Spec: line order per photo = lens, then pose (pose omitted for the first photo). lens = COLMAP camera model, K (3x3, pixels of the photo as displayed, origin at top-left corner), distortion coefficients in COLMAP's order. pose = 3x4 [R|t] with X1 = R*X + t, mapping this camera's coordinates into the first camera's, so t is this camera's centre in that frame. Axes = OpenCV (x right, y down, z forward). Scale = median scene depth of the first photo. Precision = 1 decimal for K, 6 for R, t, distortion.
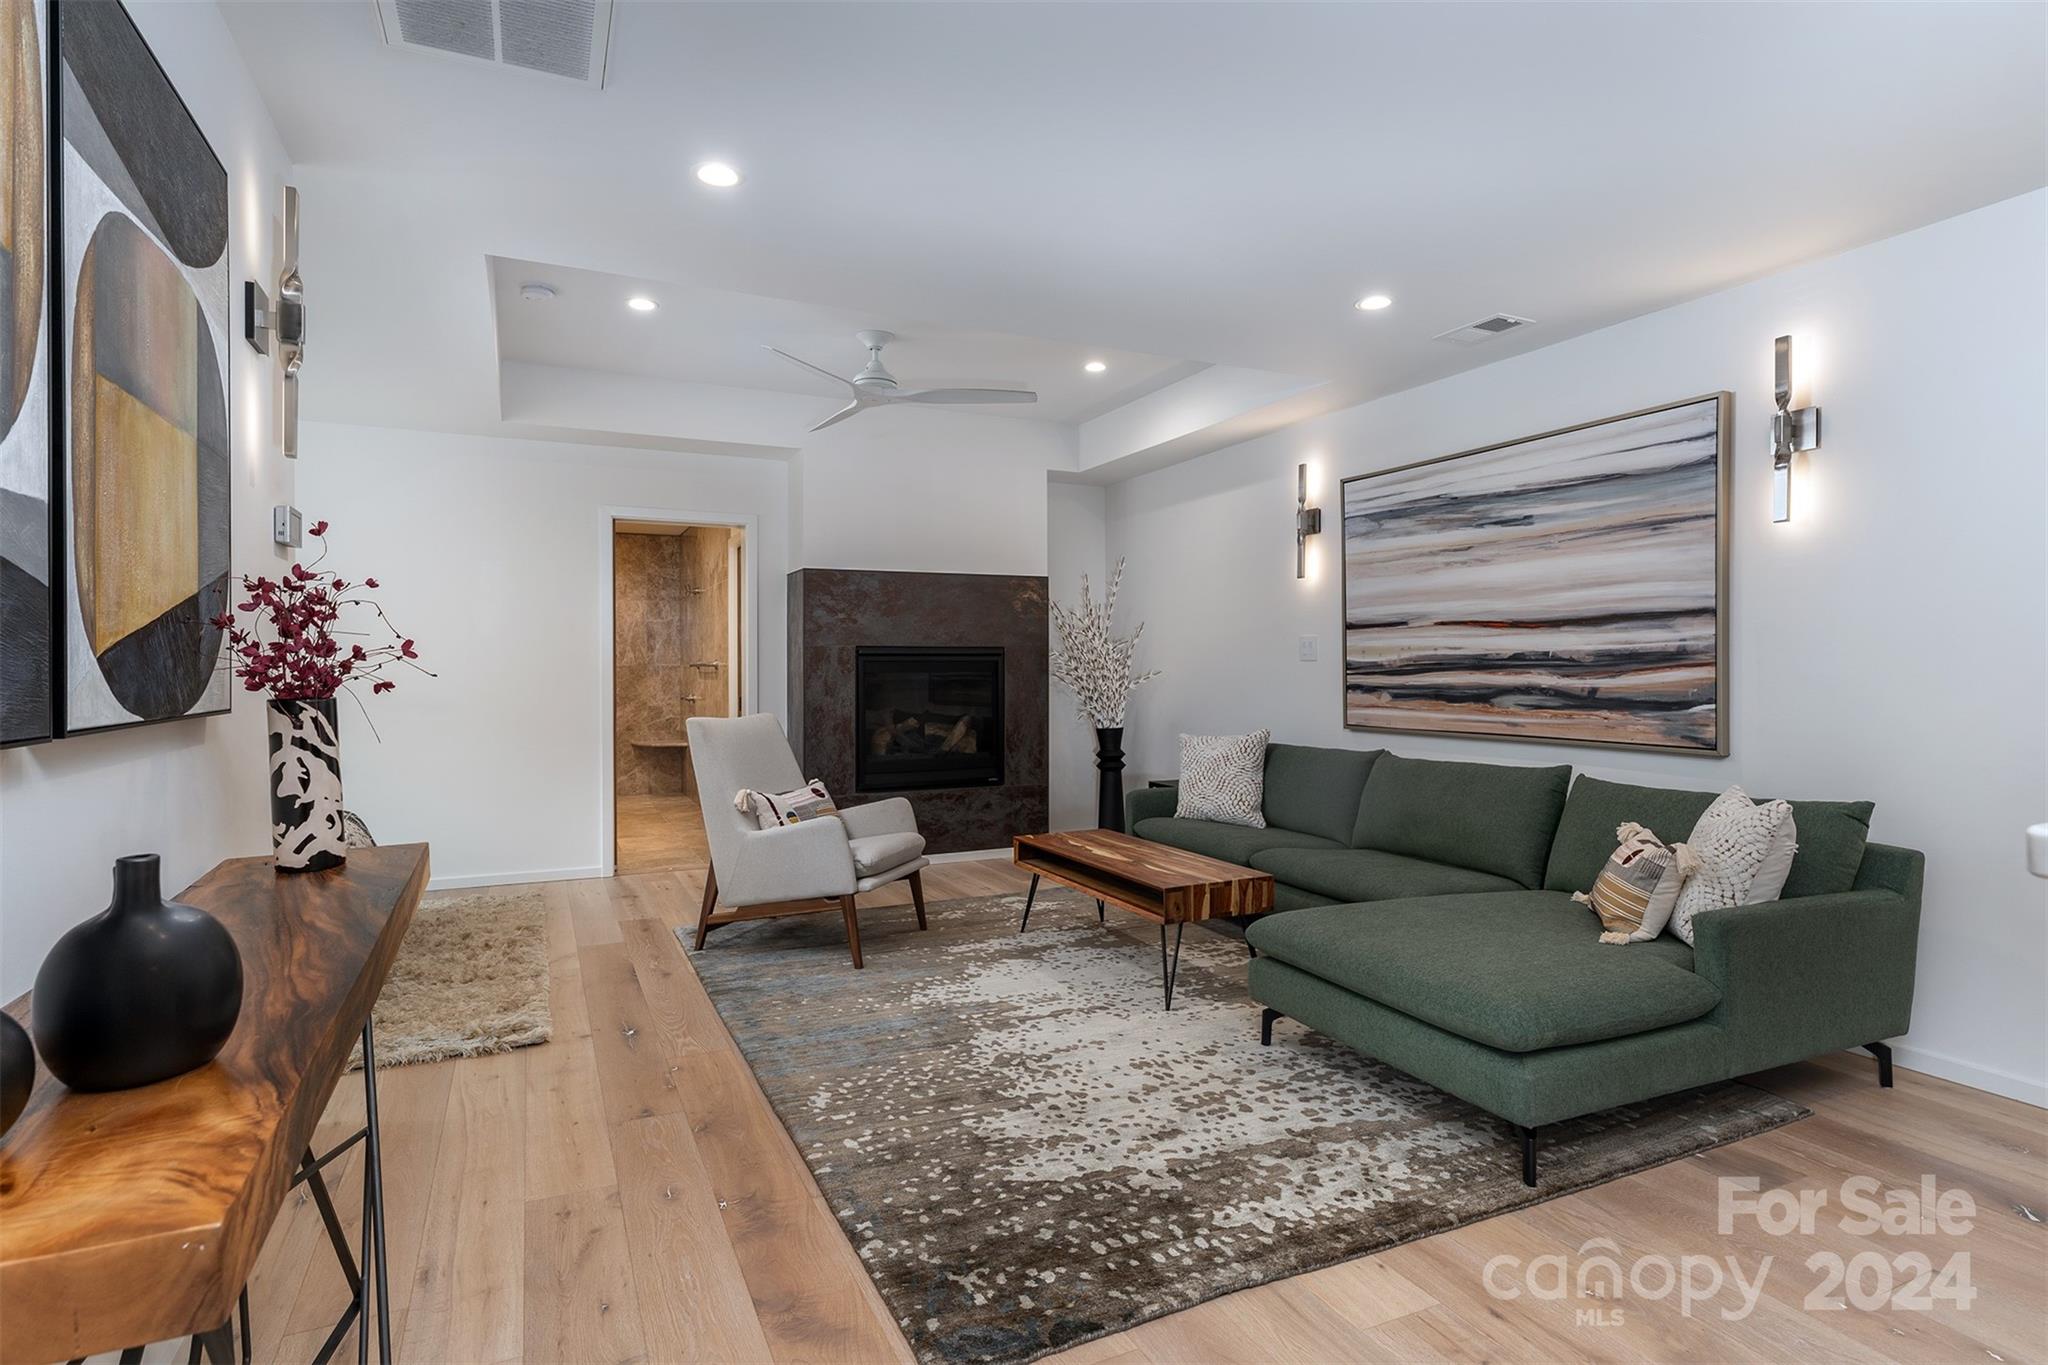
lens RADIAL K [[1041.0, 0, 1024.9], [0, 1041.0, 673.5], [0, 0, 1]] dist [0.002145, 0.000267]
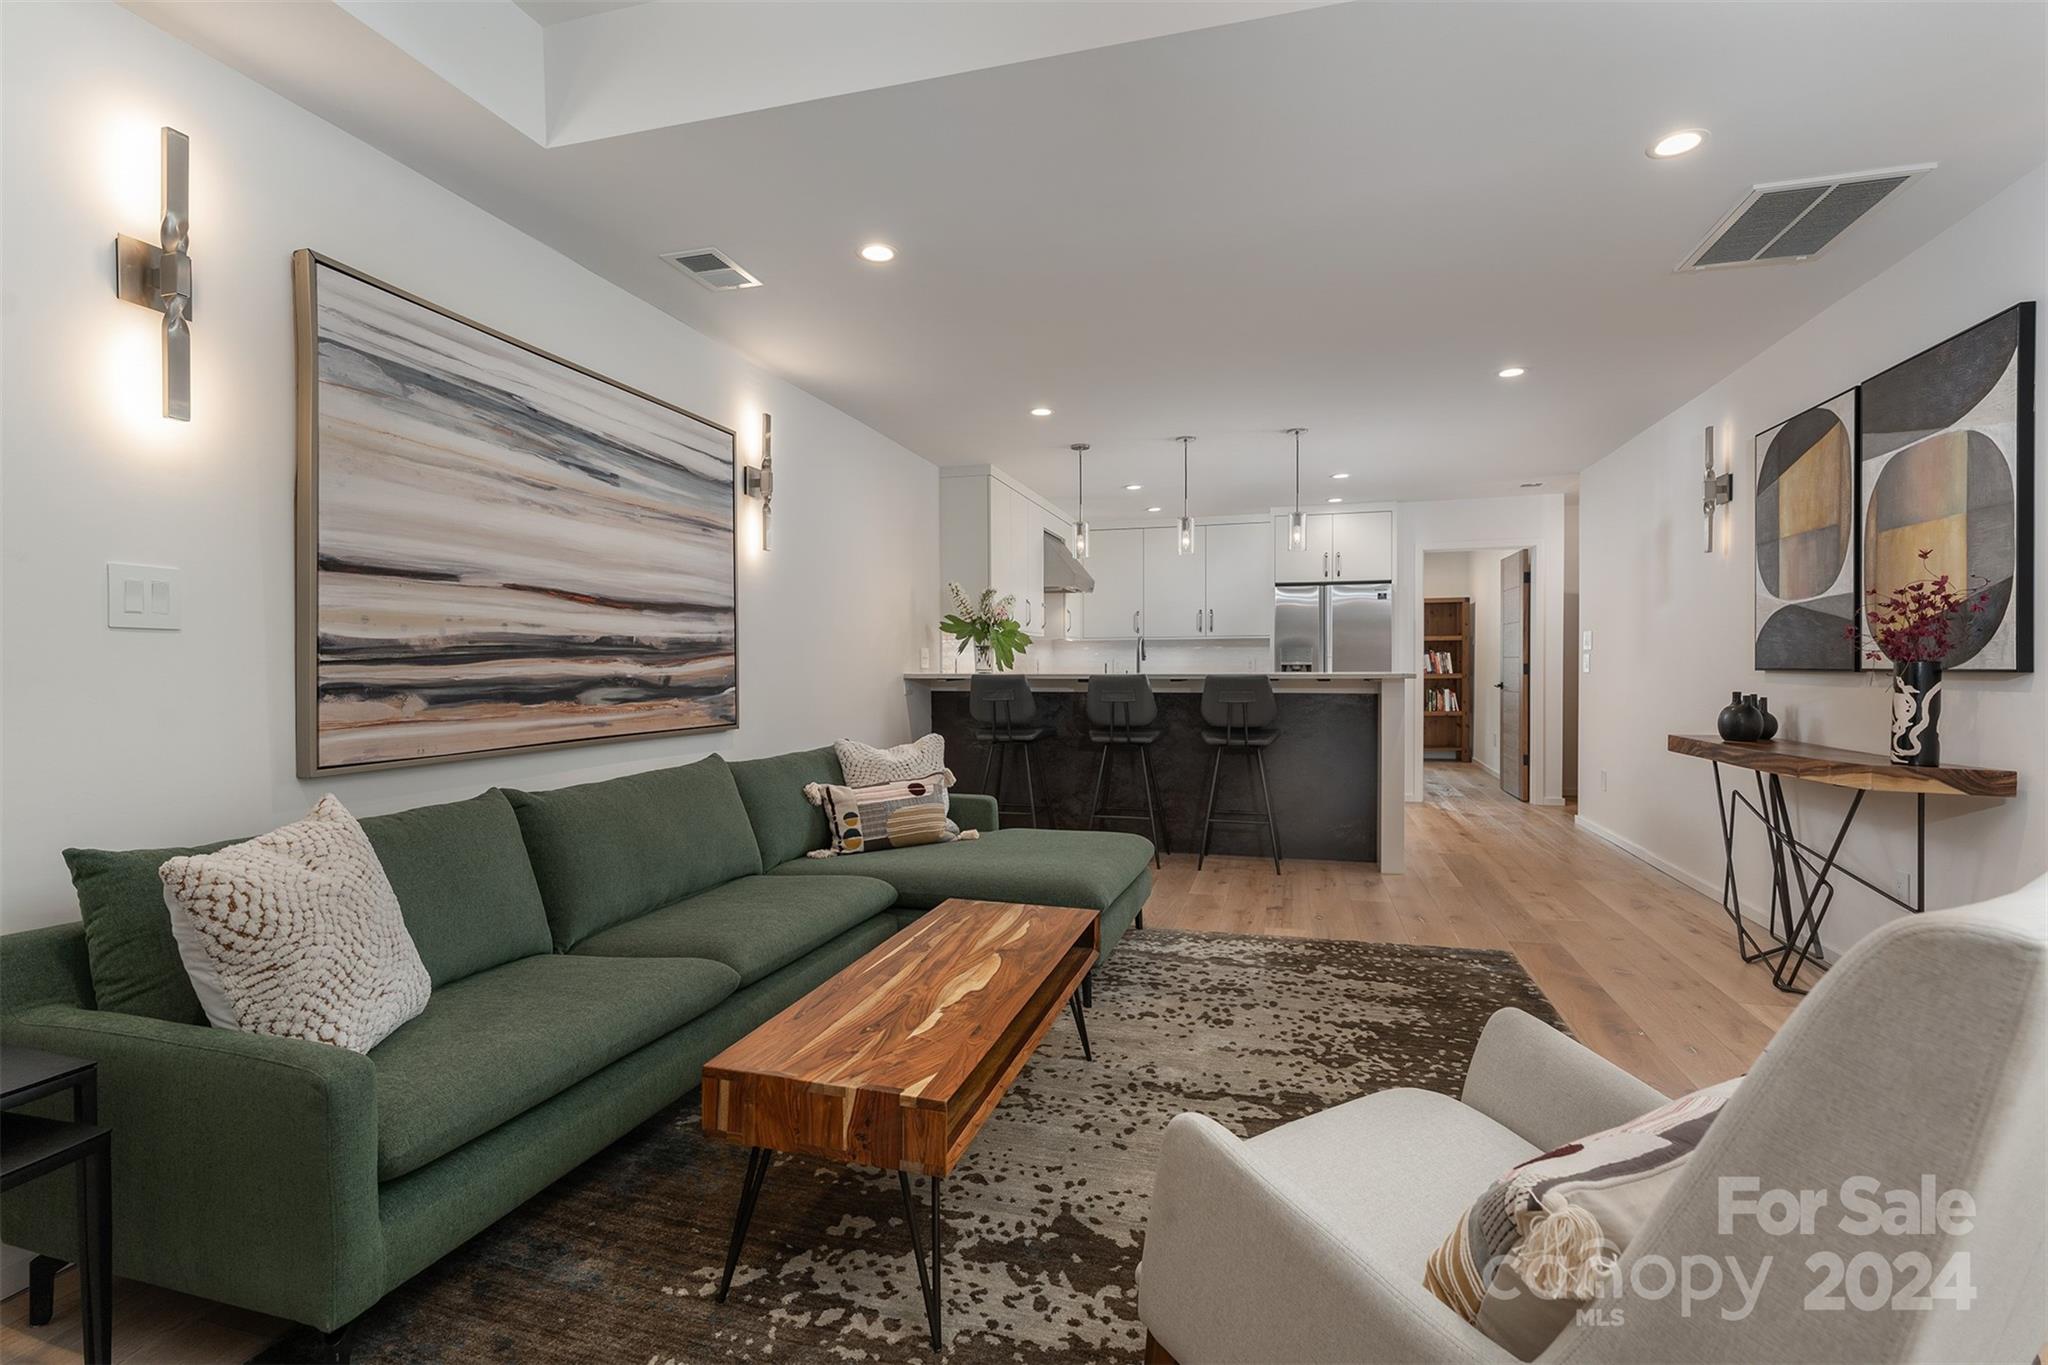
lens RADIAL K [[957.1, 0, 1027.9], [0, 957.1, 682.0], [0, 0, 1]] dist [-0.002781, -0.000447]
pose [[-0.755752, -0.004232, 0.654844, -0.312249], [0.010247, 0.999780, 0.018288, 0.006580], [-0.654778, 0.020532, -0.755543, 1.542155]]
